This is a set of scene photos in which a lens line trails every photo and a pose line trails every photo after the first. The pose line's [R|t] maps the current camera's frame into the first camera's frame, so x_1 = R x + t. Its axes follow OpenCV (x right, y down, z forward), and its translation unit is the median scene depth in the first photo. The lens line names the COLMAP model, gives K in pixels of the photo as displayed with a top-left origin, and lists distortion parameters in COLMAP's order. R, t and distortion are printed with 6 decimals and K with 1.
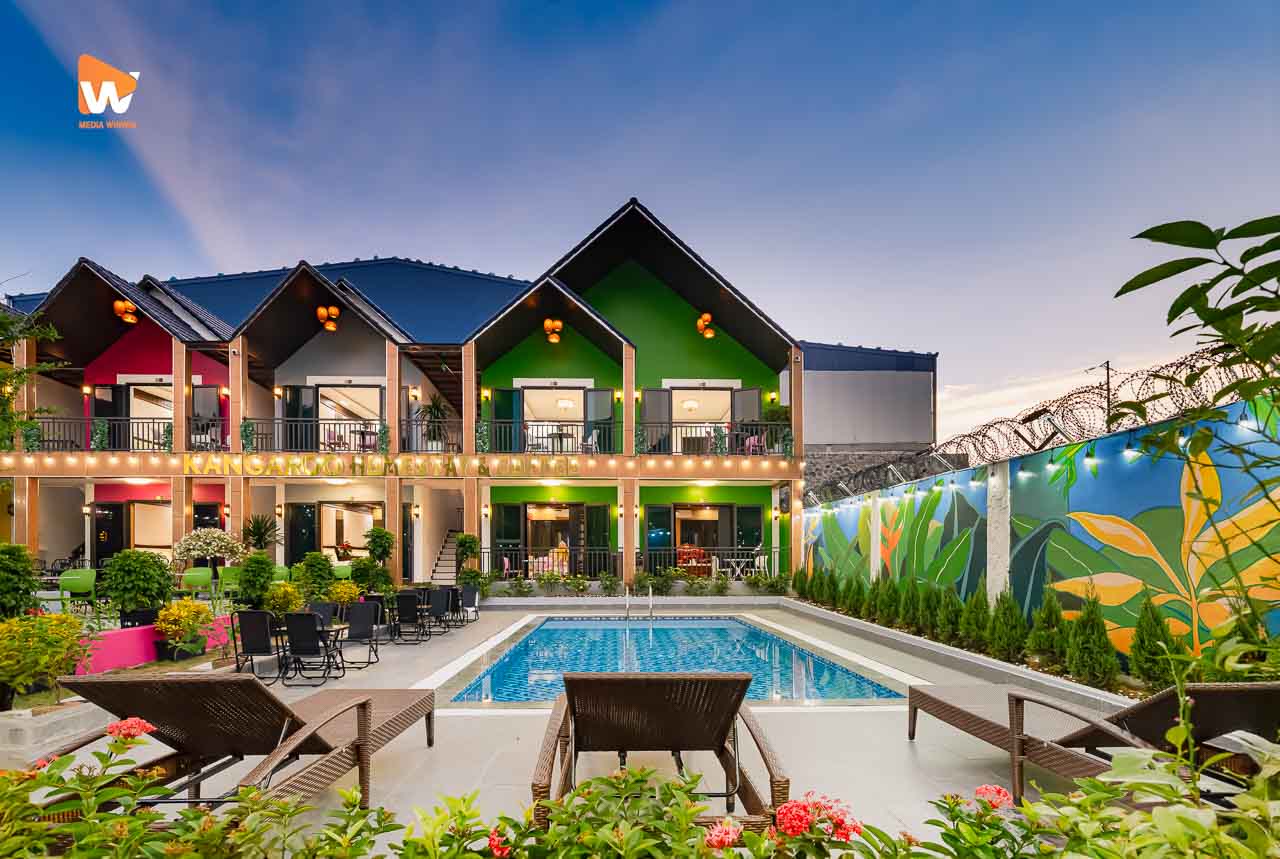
lens RADIAL K [[591.5, 0, 642.4], [0, 591.5, 565.6], [0, 0, 1]] dist [-0.000890, 0.000076]
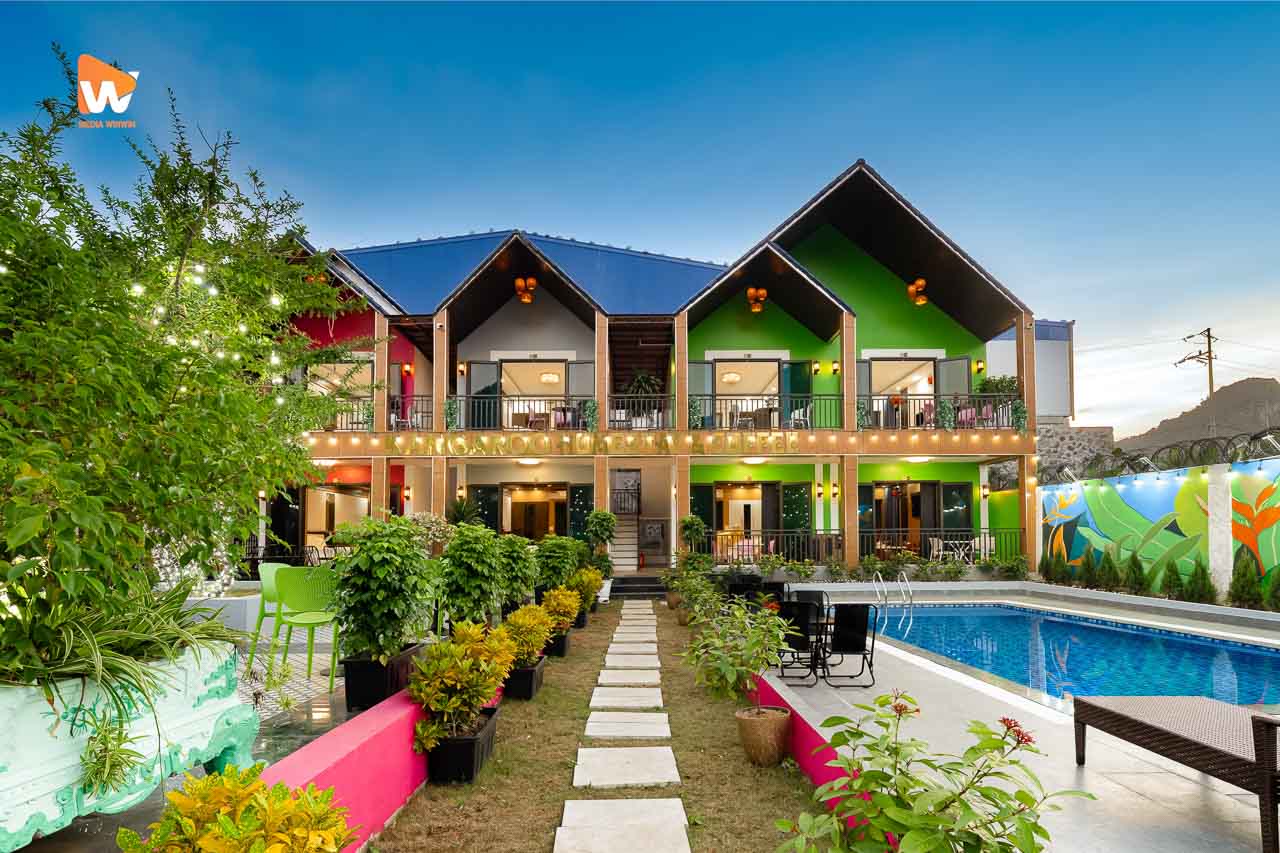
lens RADIAL K [[631.2, 0, 643.2], [0, 631.2, 528.3], [0, 0, 1]] dist [0.003697, 0.000367]
pose [[0.999815, -0.007208, -0.017814, -0.330076], [0.006626, 0.999449, -0.032509, -0.002110], [0.018039, 0.032385, 0.999313, 0.004351]]
